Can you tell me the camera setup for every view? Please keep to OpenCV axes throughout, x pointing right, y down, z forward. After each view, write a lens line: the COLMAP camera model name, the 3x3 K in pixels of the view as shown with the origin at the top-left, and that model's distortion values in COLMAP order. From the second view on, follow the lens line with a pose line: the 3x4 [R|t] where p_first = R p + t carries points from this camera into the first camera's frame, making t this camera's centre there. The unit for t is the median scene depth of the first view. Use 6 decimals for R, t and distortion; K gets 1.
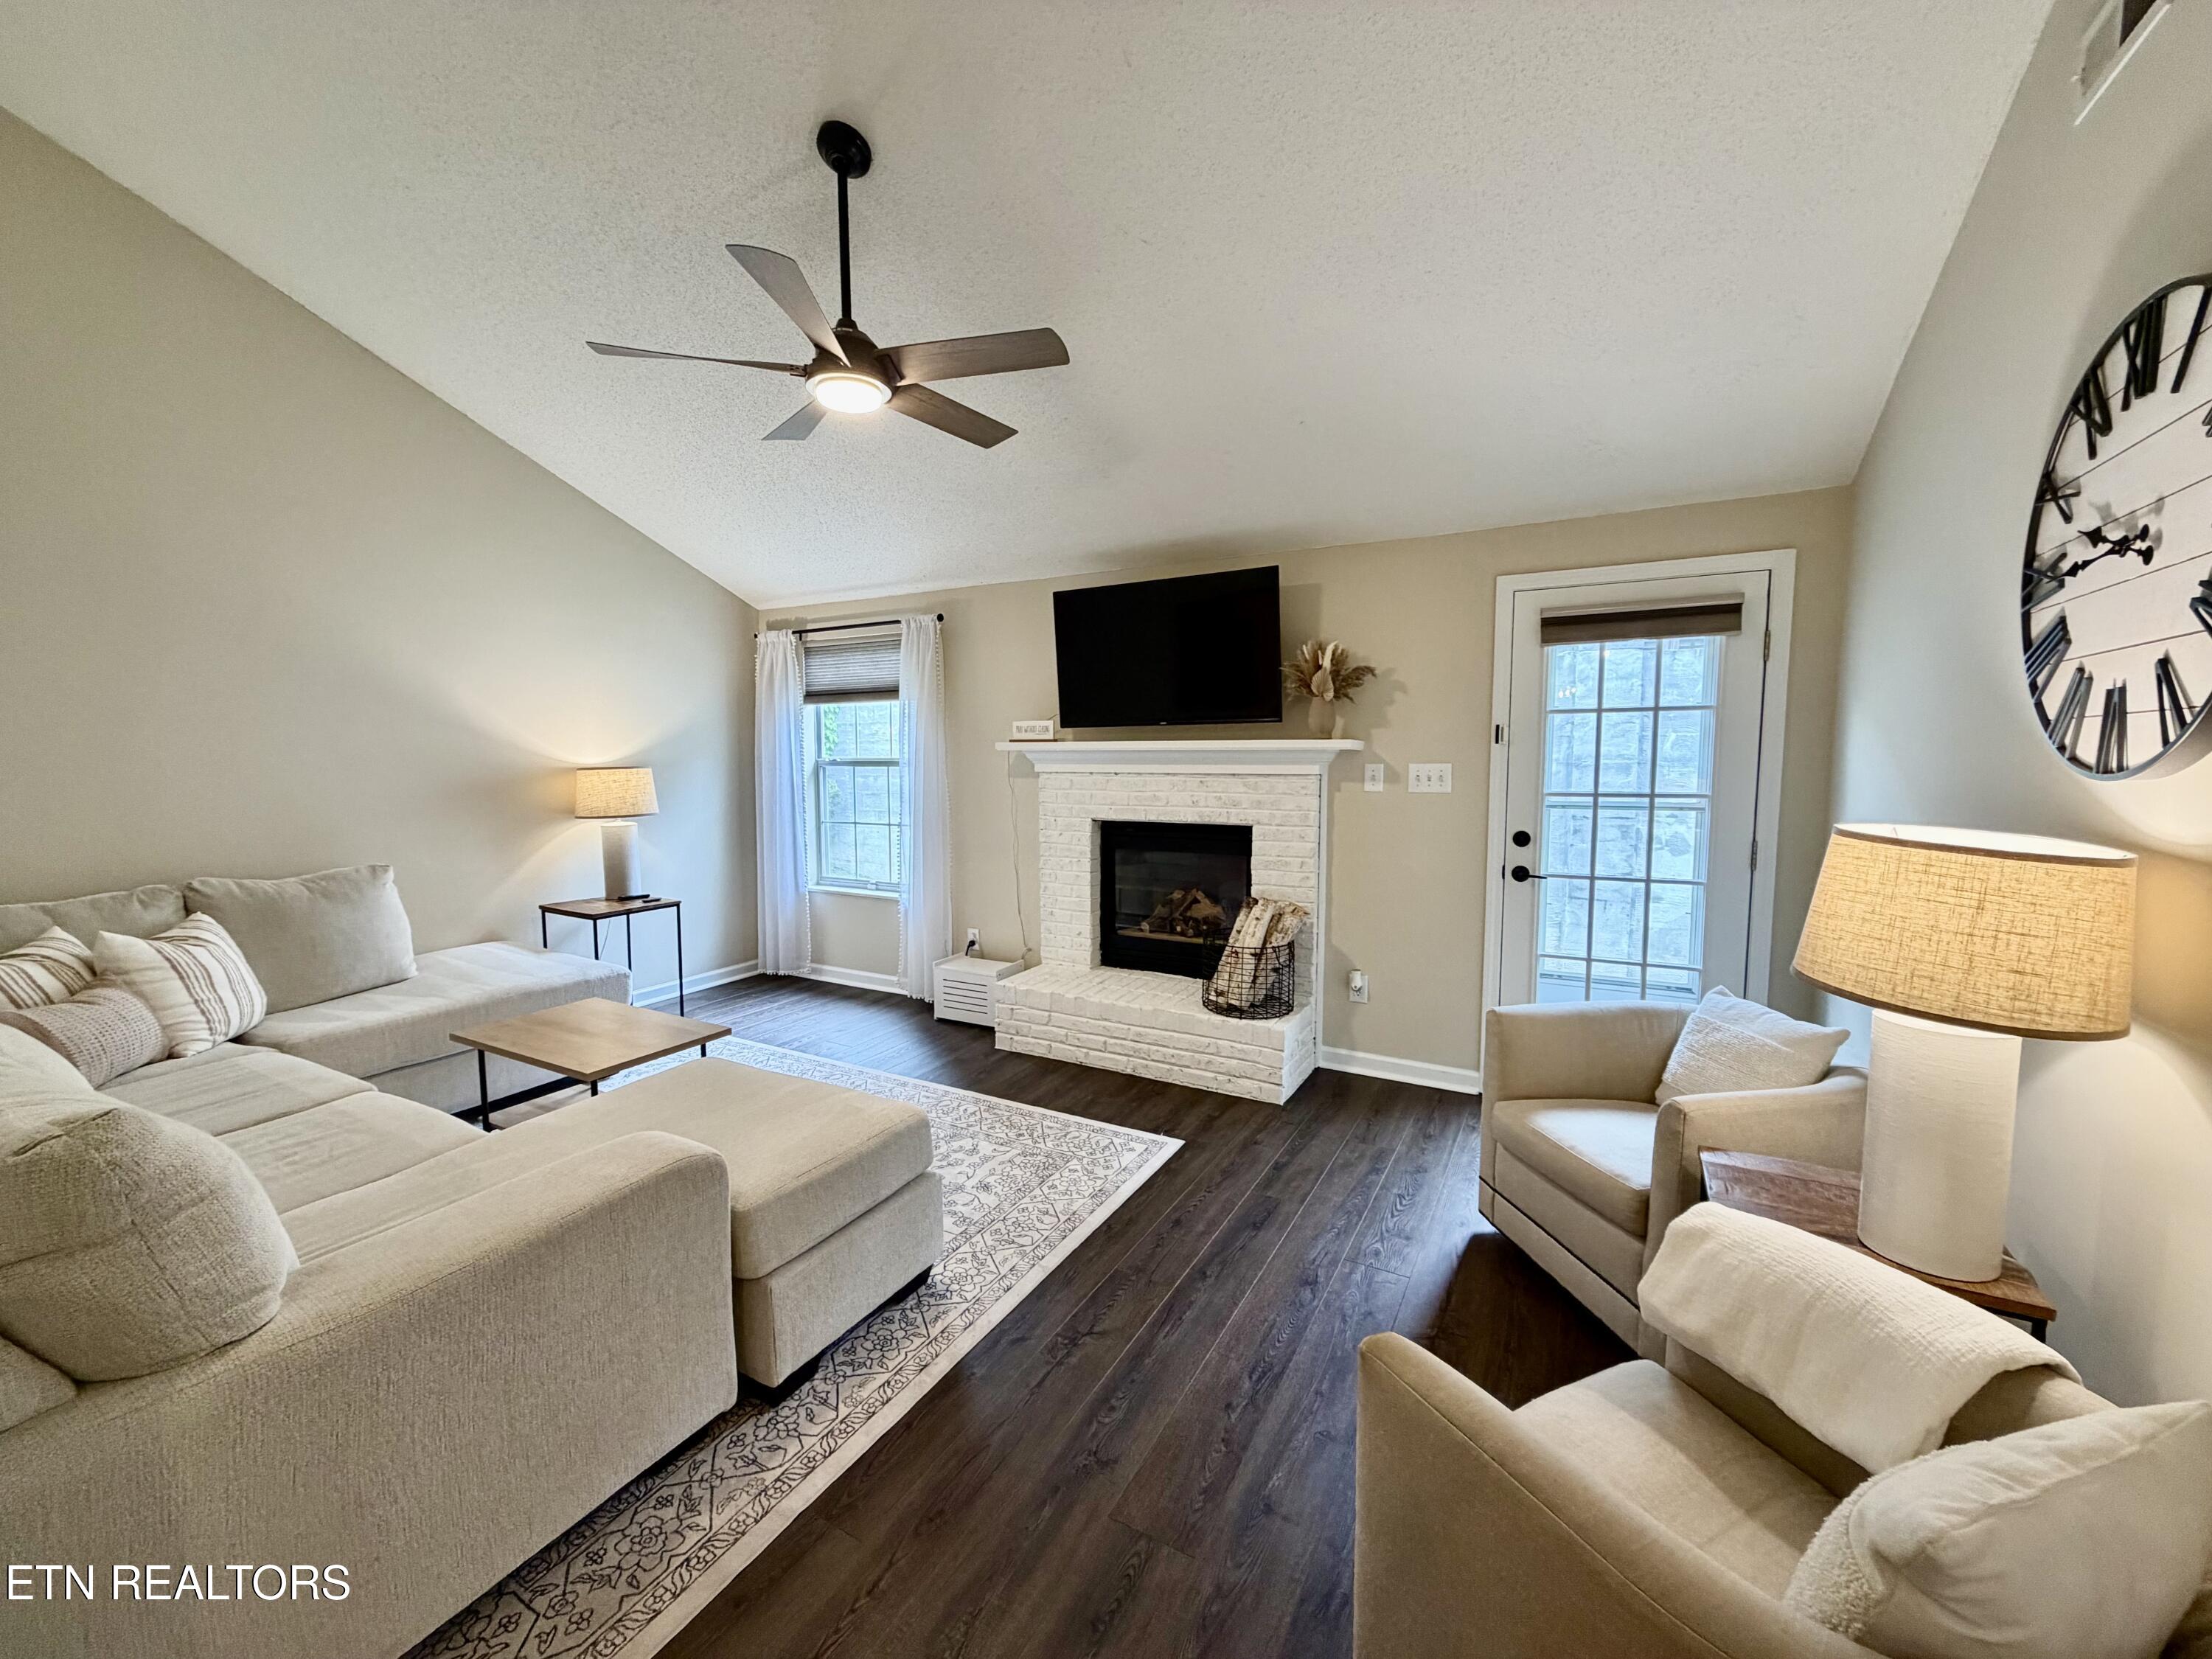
lens RADIAL K [[878.9, 0, 1099.7], [0, 878.9, 833.7], [0, 0, 1]] dist [-0.000074, 0.000443]
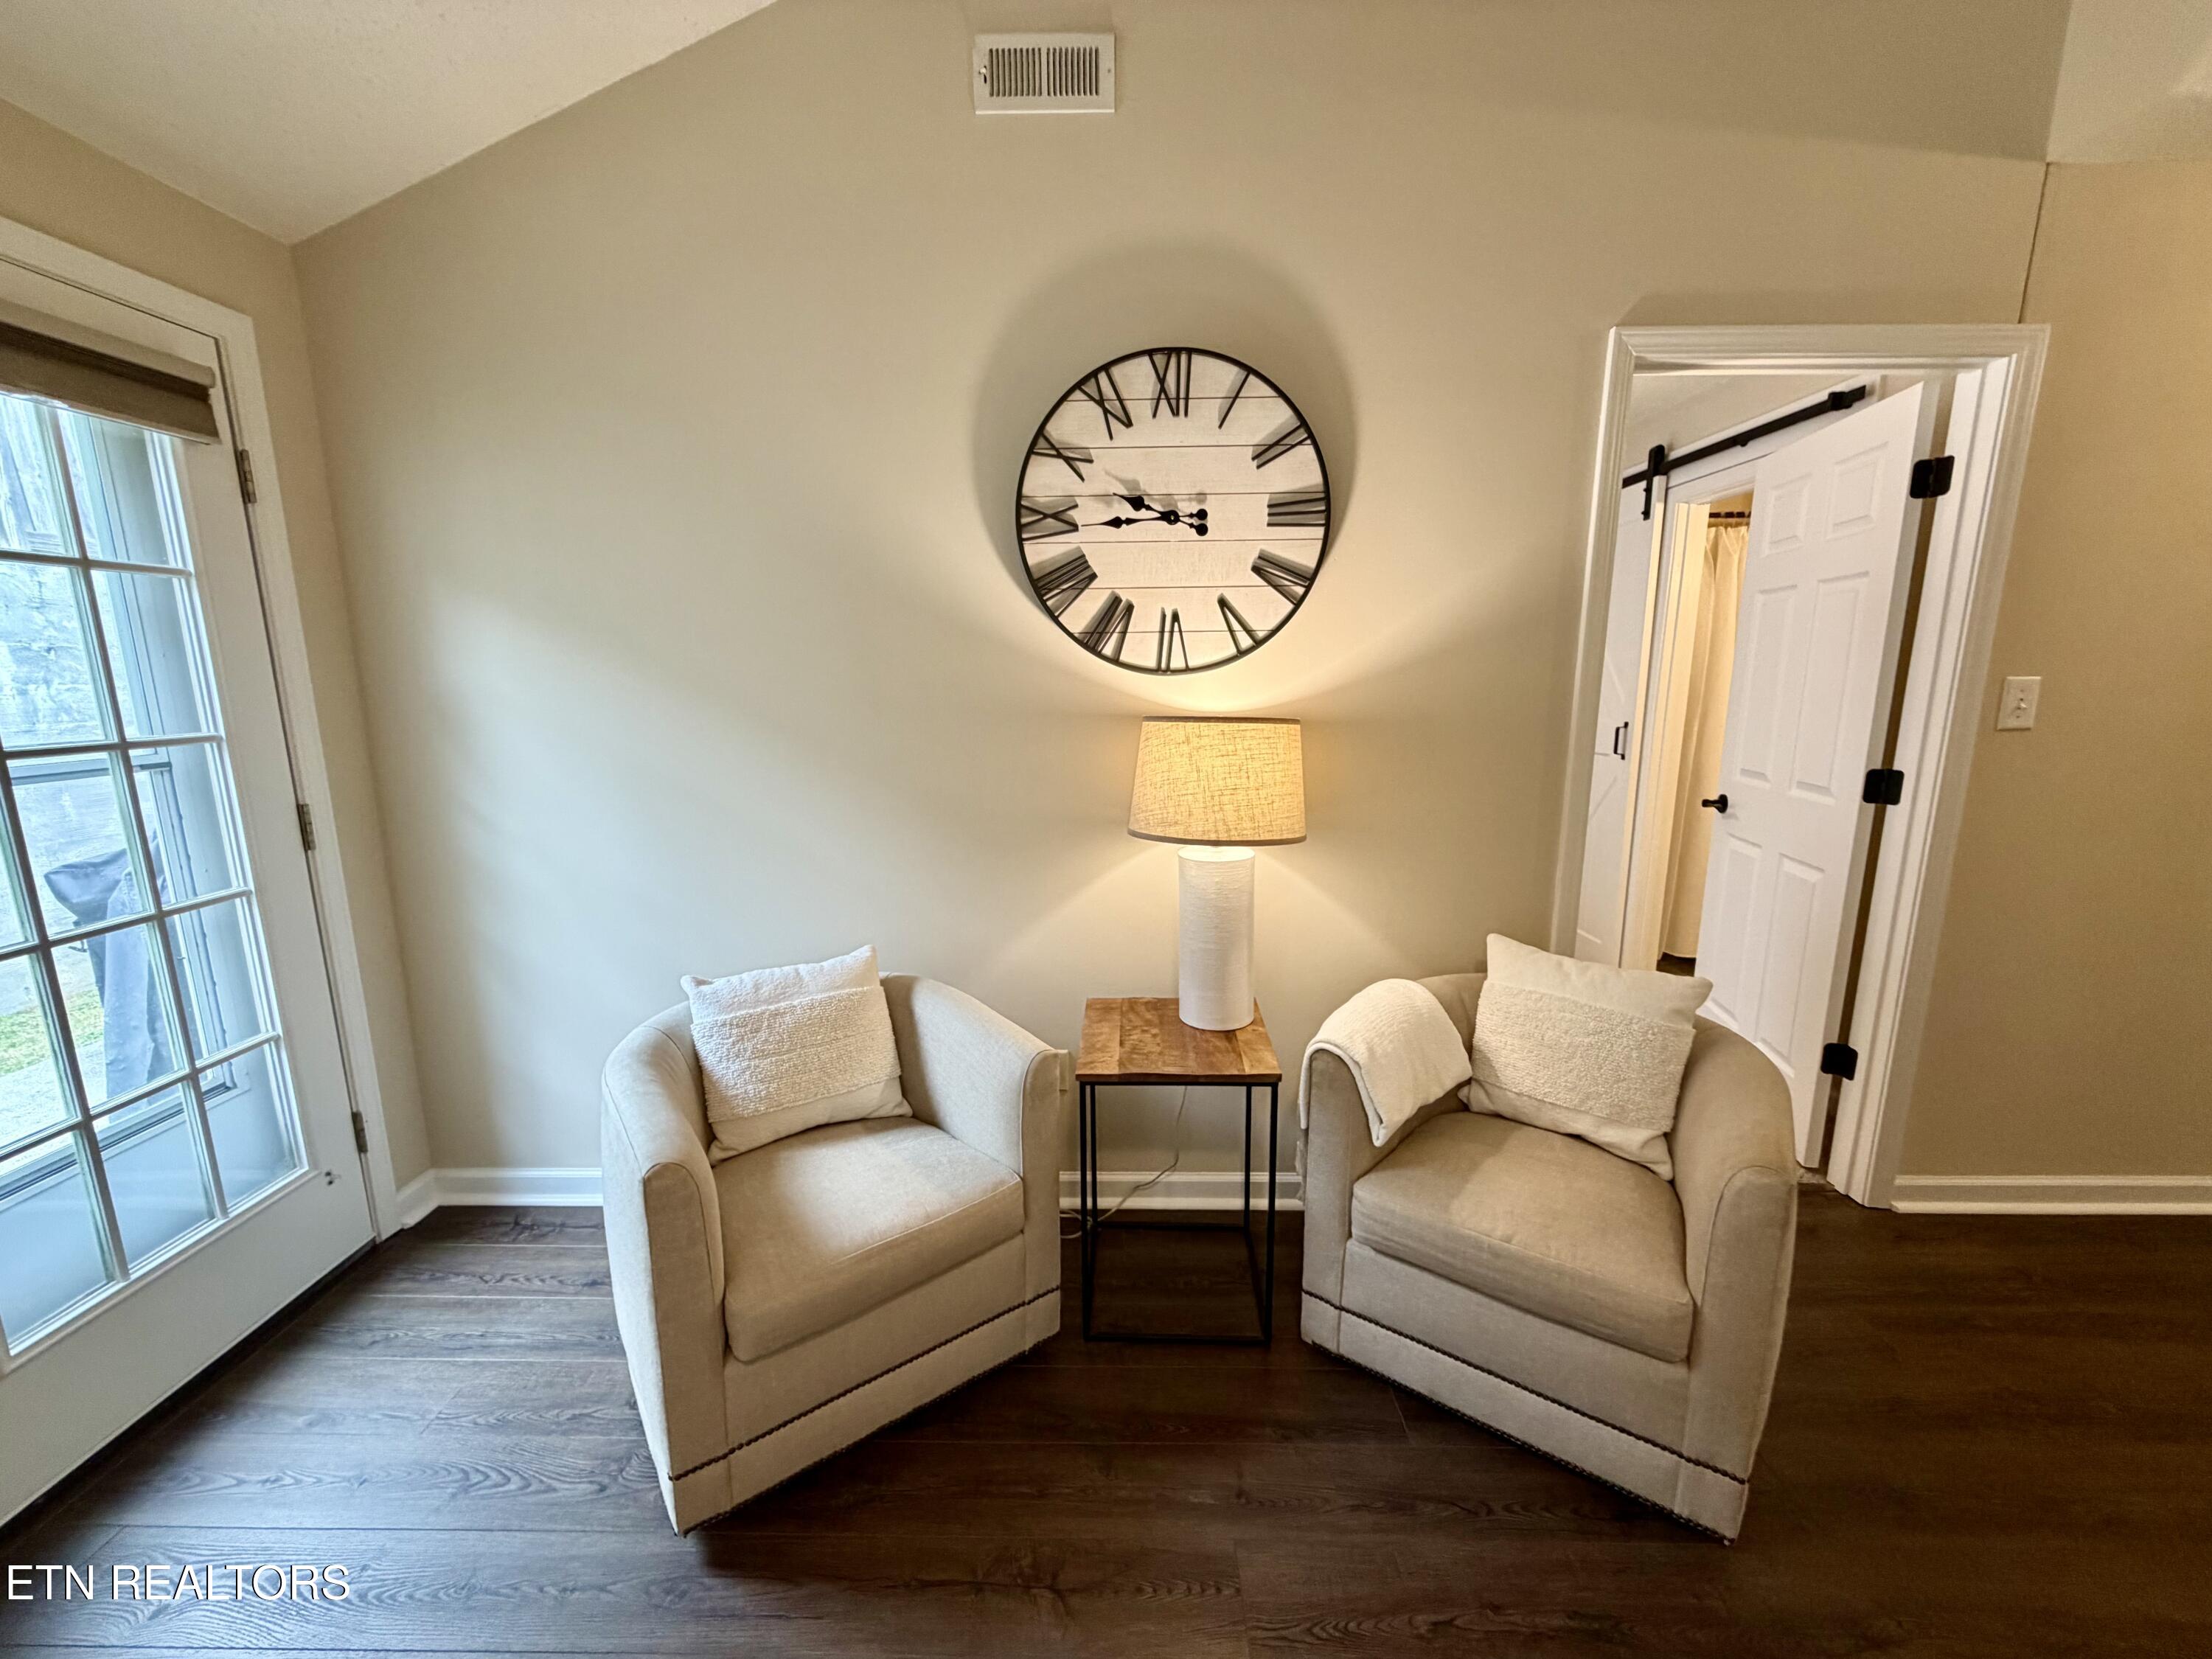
lens RADIAL K [[878.9, 0, 1099.7], [0, 878.9, 833.7], [0, 0, 1]] dist [-0.000074, 0.000443]
pose [[-0.477121, -0.154500, 0.865151, -0.048974], [0.084013, 0.971899, 0.219896, -0.046173], [-0.874813, 0.177601, -0.450733, 0.603456]]
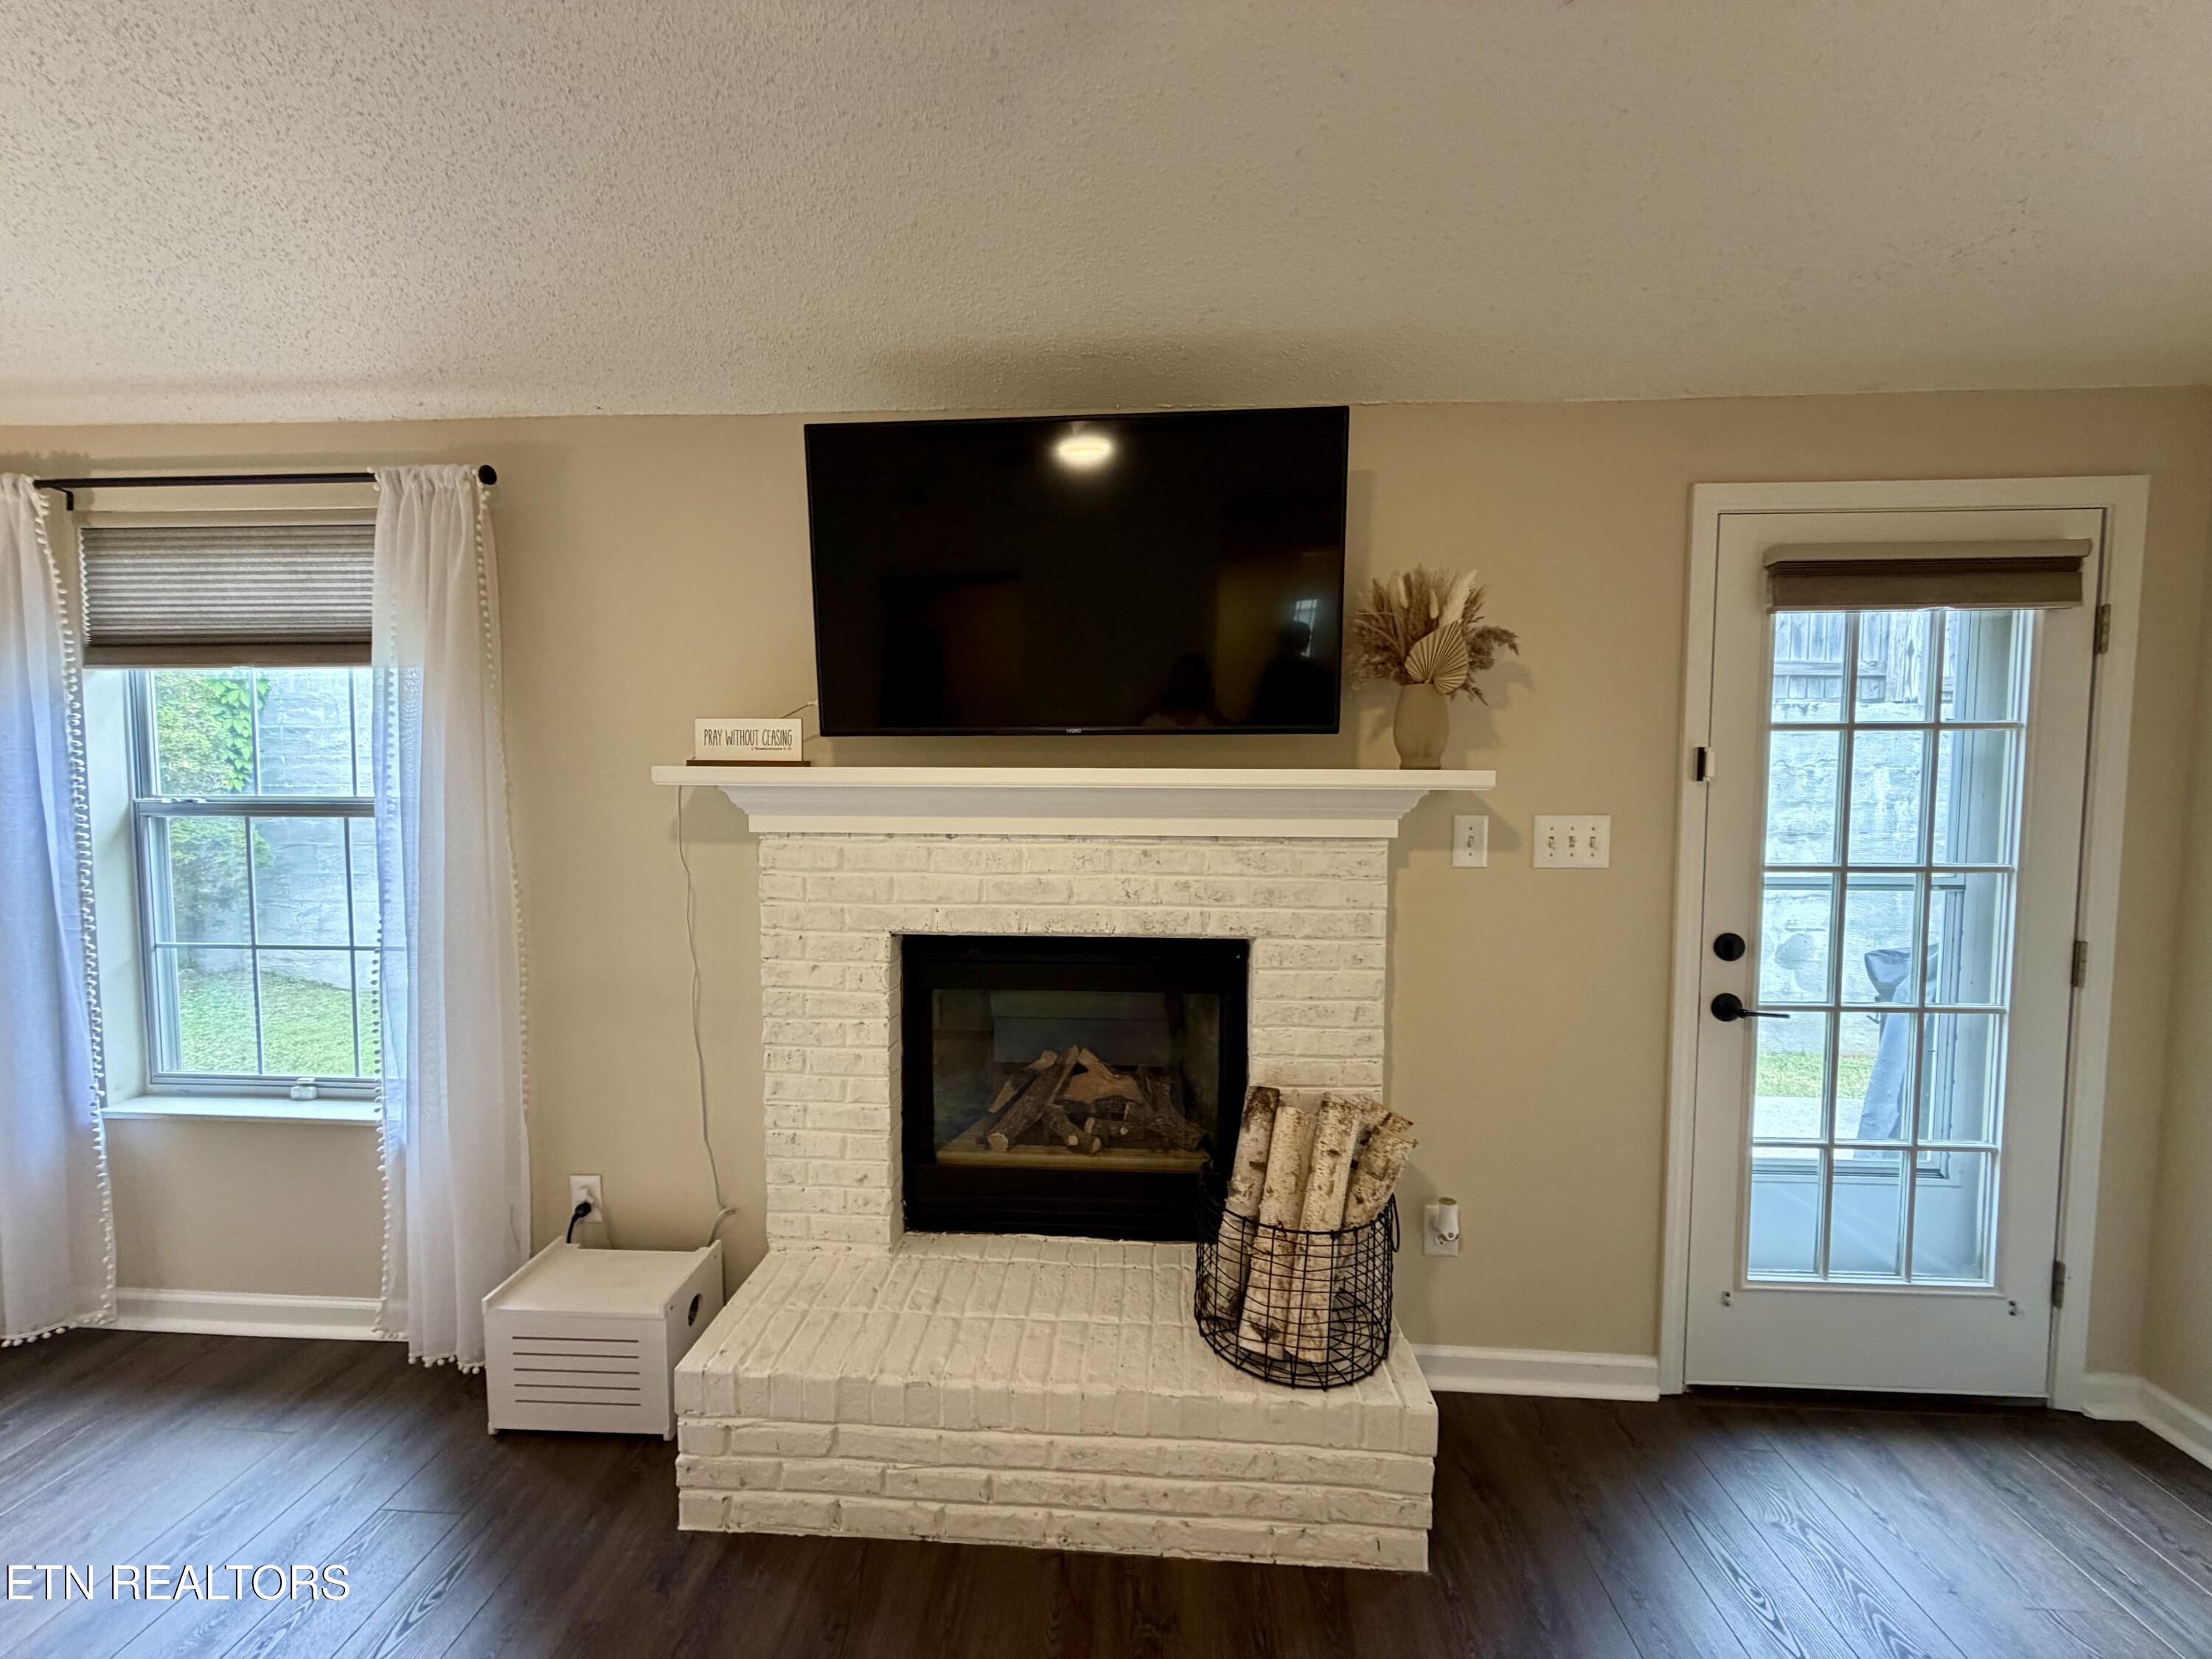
lens RADIAL K [[878.9, 0, 1099.7], [0, 878.9, 833.7], [0, 0, 1]] dist [-0.000074, 0.000443]
pose [[0.901097, -0.020603, 0.433128, -0.116308], [0.032888, 0.999241, -0.020889, -0.059180], [-0.432369, 0.033067, 0.901090, 0.561048]]
